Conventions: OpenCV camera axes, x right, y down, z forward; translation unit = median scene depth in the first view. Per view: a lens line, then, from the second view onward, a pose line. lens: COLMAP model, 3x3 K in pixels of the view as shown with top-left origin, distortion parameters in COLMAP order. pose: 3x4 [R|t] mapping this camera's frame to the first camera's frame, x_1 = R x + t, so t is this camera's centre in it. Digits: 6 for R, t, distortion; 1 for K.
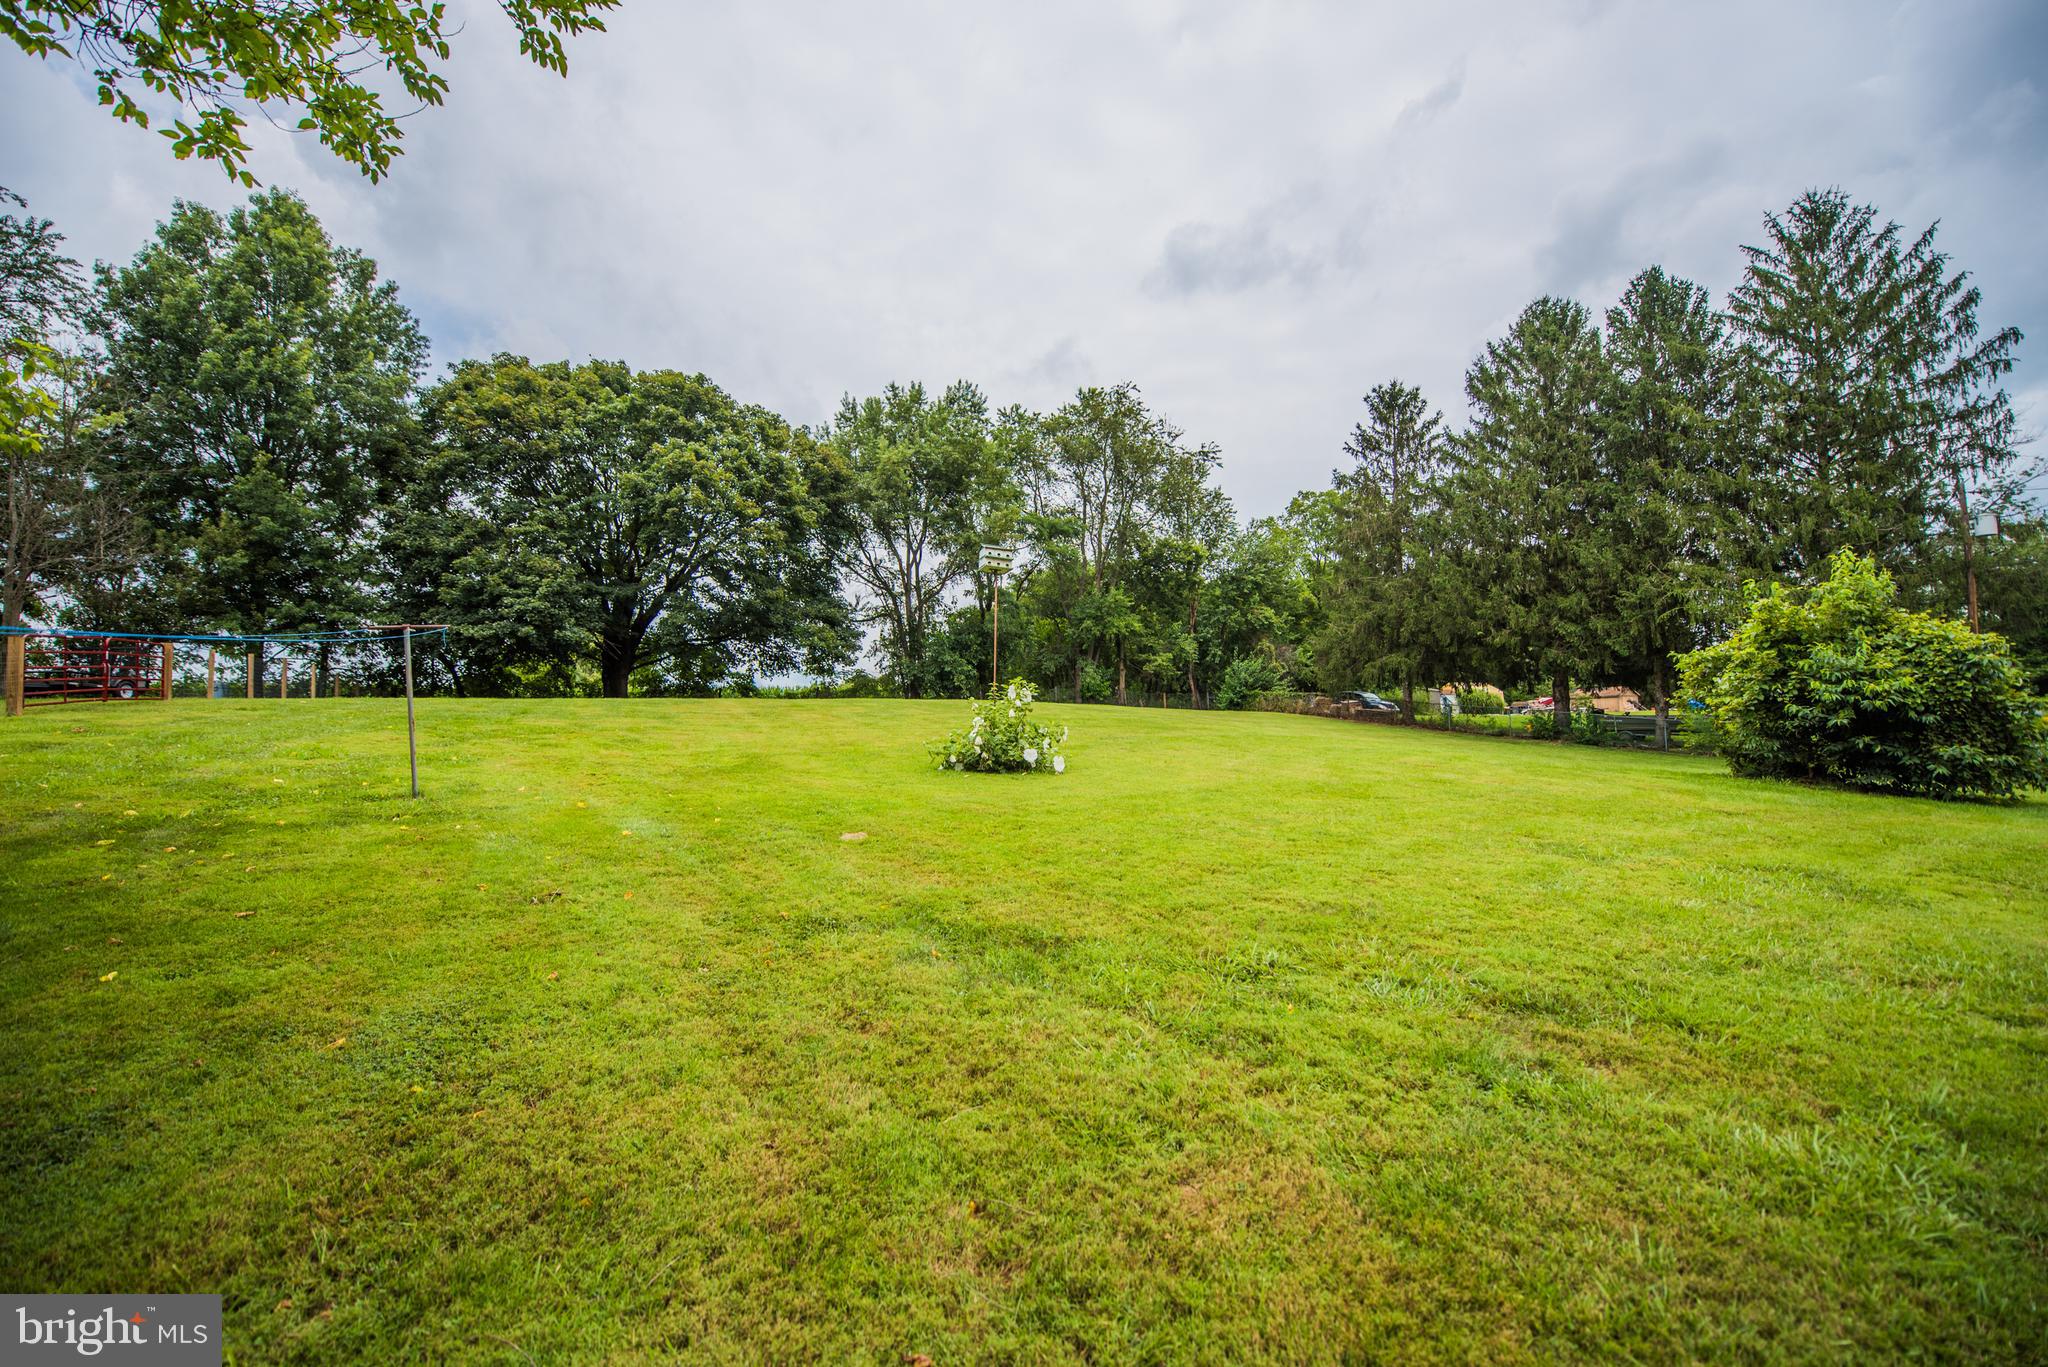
lens RADIAL K [[814.0, 0, 1019.0], [0, 814.0, 682.2], [0, 0, 1]] dist [-0.018465, -0.001227]
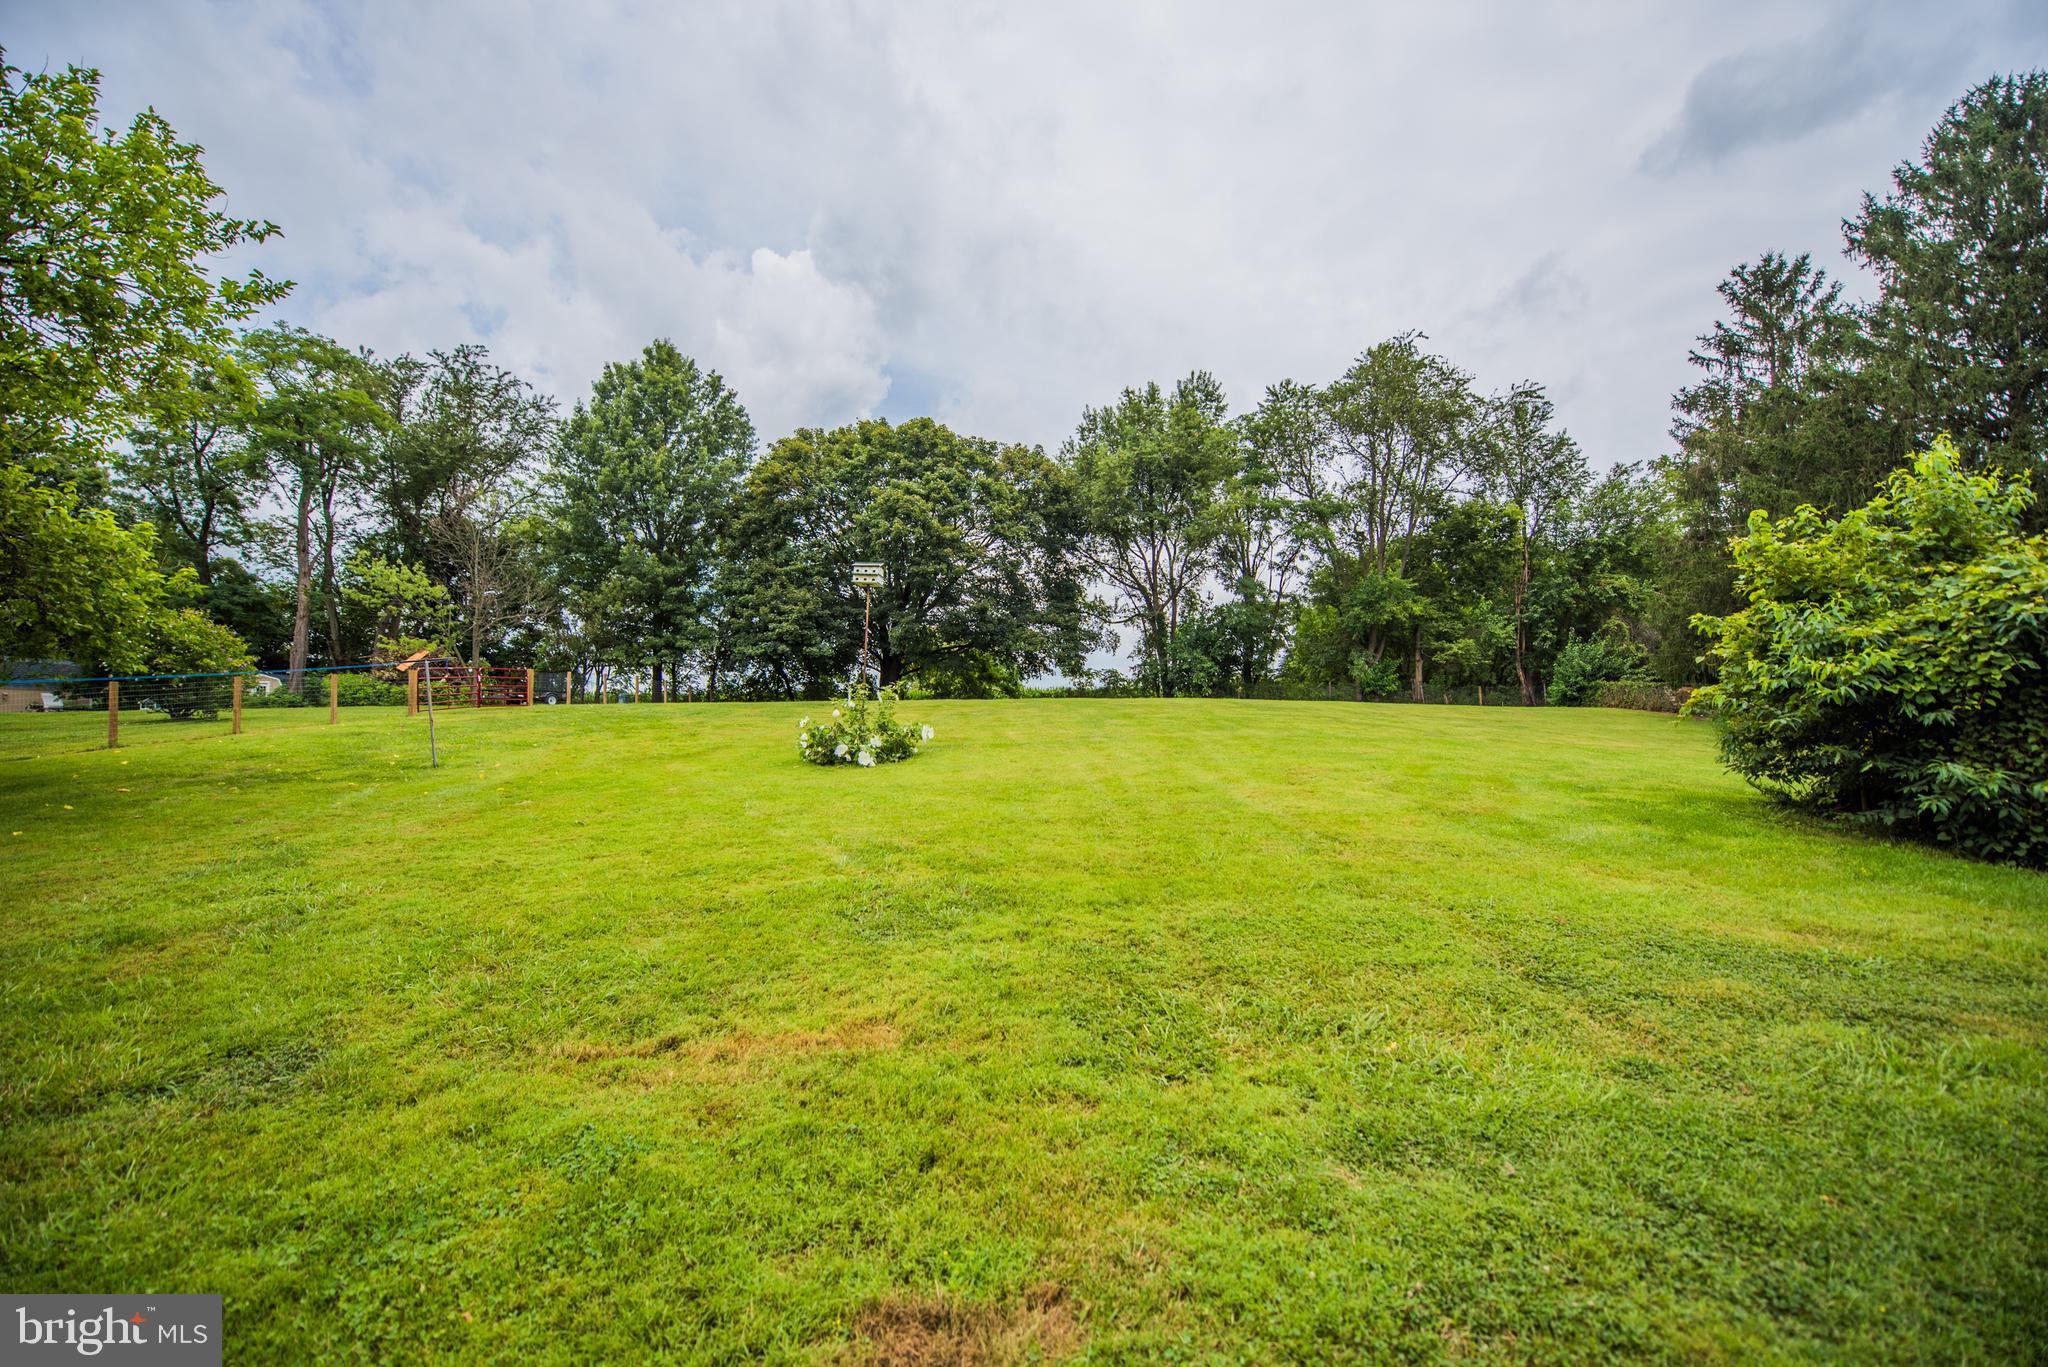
lens RADIAL K [[826.8, 0, 1031.0], [0, 826.8, 676.2], [0, 0, 1]] dist [-0.017489, -0.000313]
pose [[0.873318, -0.025129, -0.486502, 0.225064], [0.022781, 0.999683, -0.010742, 0.001626], [0.486618, -0.001702, 0.873613, 0.033928]]
